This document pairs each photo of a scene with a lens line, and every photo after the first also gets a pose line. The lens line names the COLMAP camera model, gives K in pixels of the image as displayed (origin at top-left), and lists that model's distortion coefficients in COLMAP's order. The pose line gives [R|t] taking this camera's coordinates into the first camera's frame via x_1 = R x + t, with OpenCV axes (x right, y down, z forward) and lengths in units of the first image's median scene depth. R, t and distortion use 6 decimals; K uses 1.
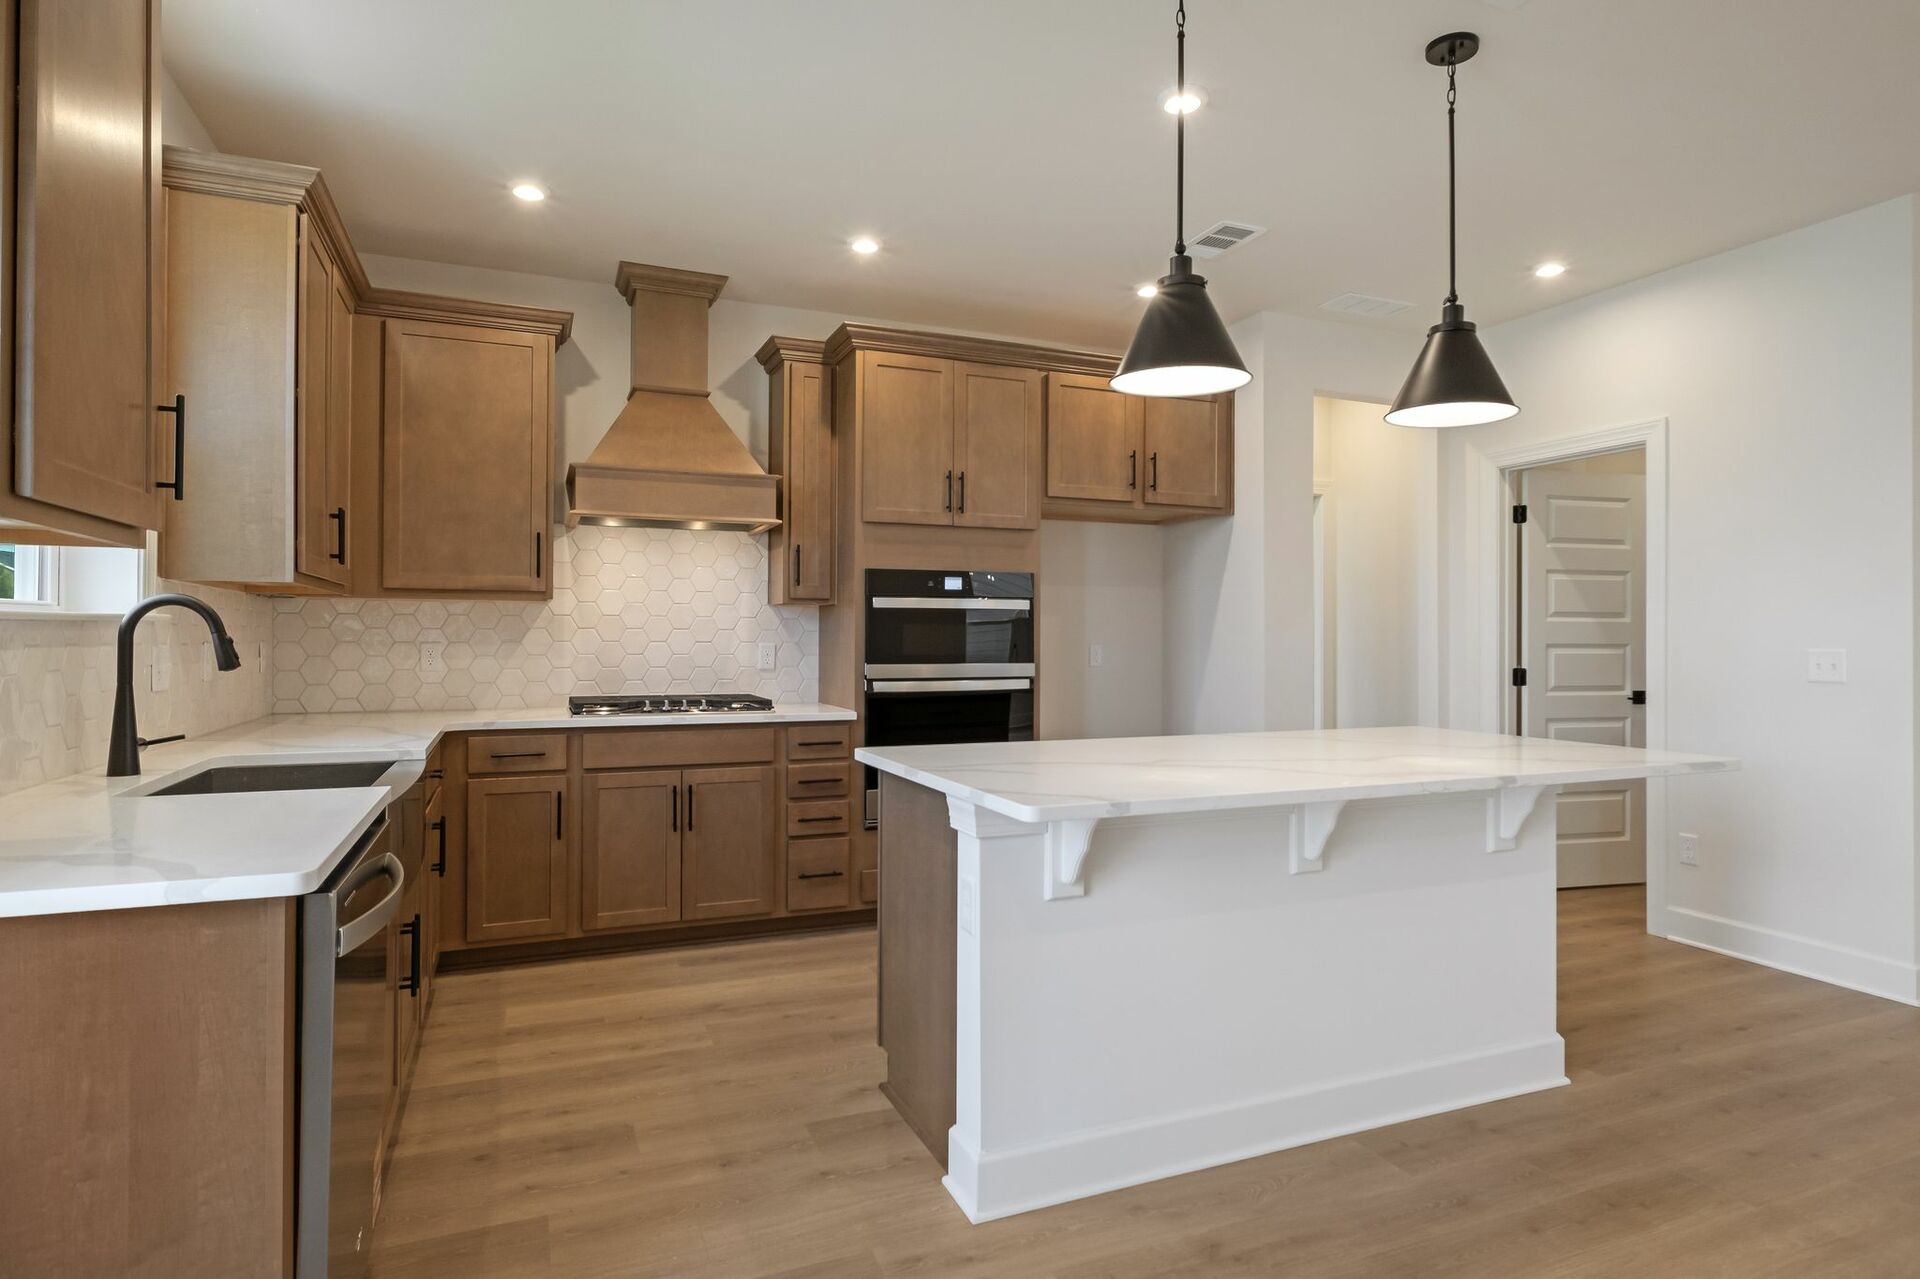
lens RADIAL K [[935.5, 0, 913.4], [0, 935.5, 647.6], [0, 0, 1]] dist [-0.000909, -0.000014]
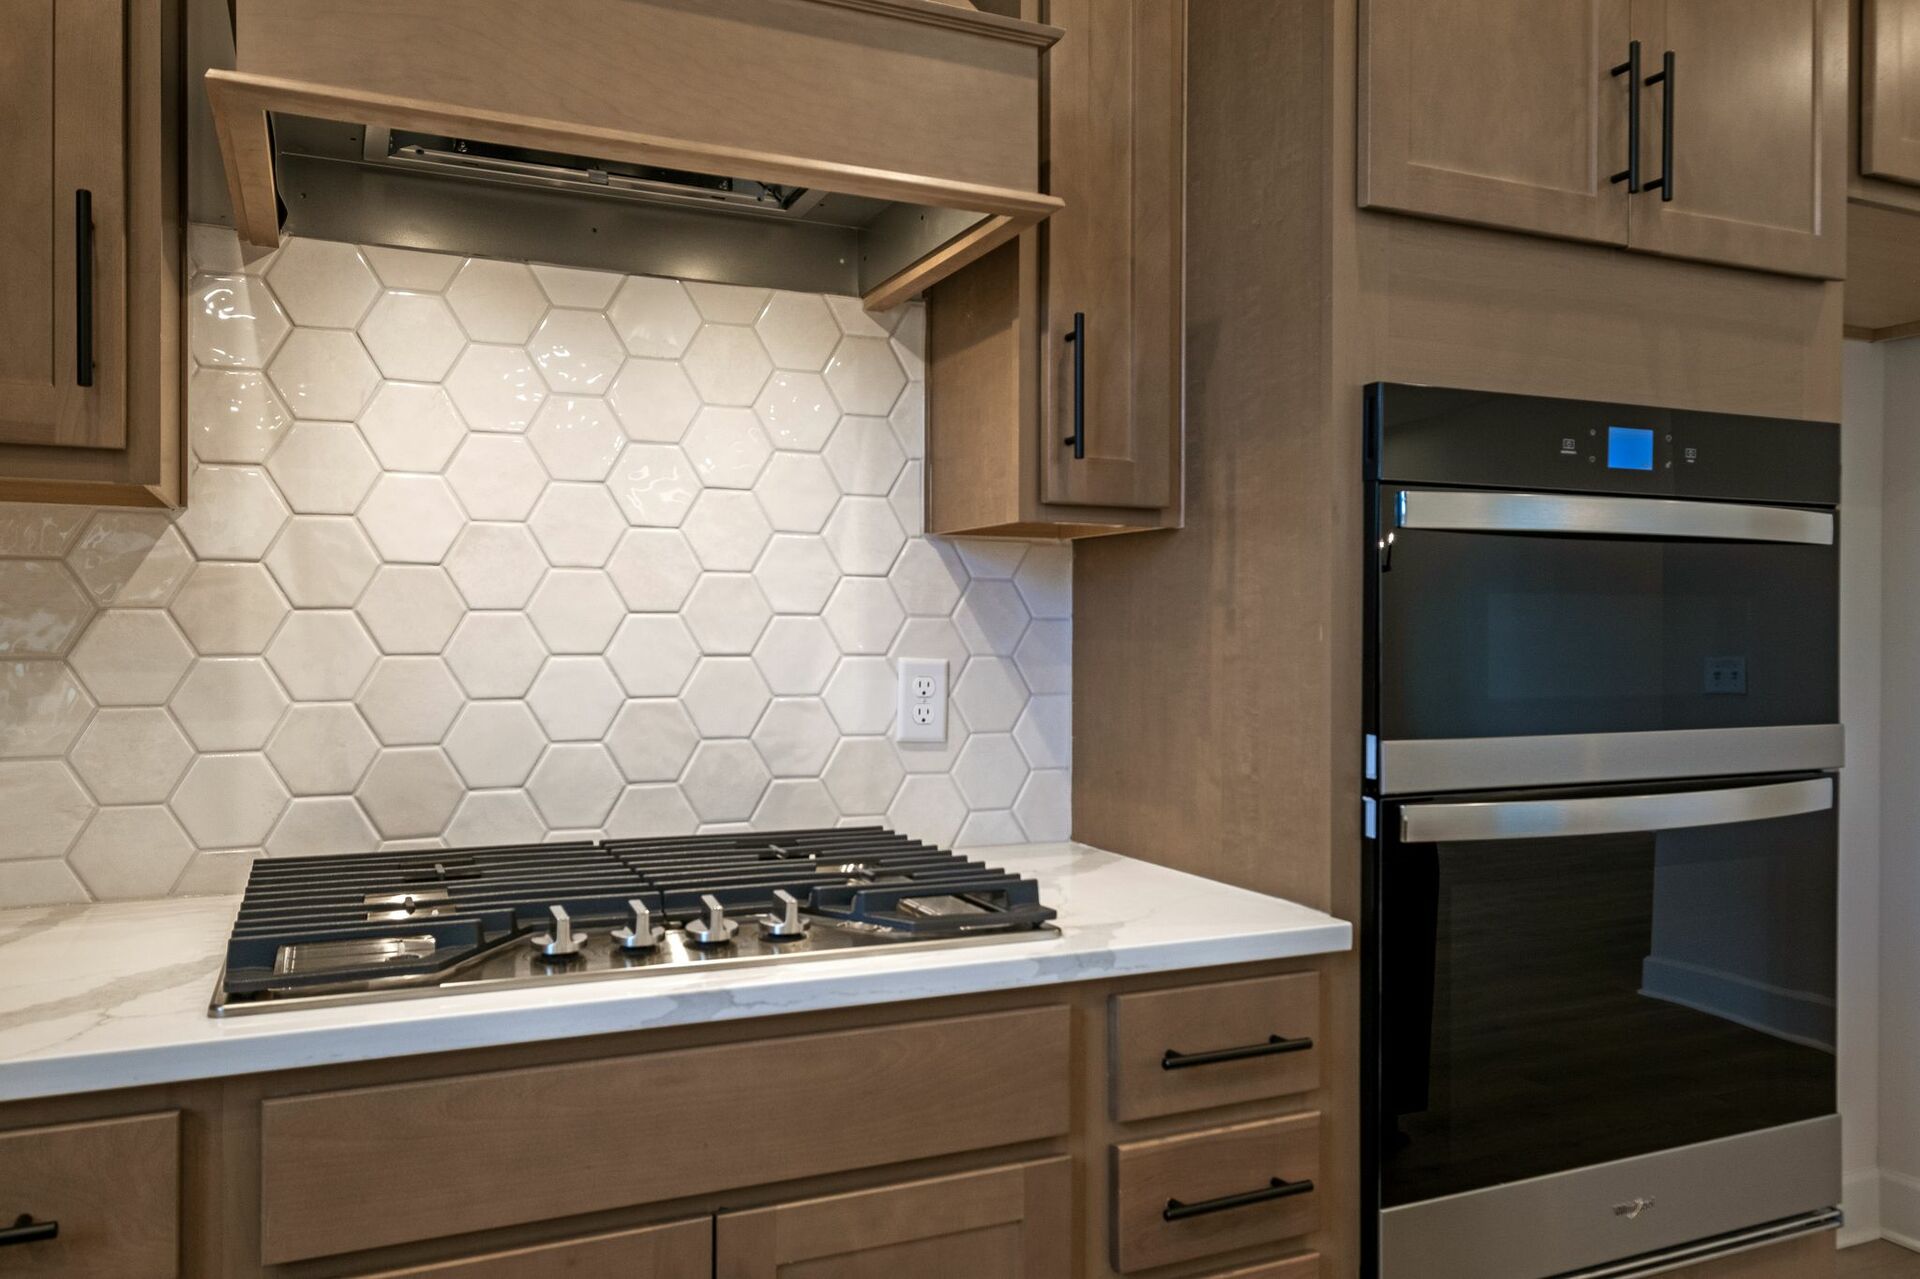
lens RADIAL K [[1420.0, 0, 956.4], [0, 1420.0, 657.5], [0, 0, 1]] dist [0.003355, 0.000560]
pose [[0.999312, -0.002131, 0.037038, -0.179488], [0.001943, 0.999985, 0.005092, -0.007977], [-0.037048, -0.005017, 0.999301, 0.579319]]
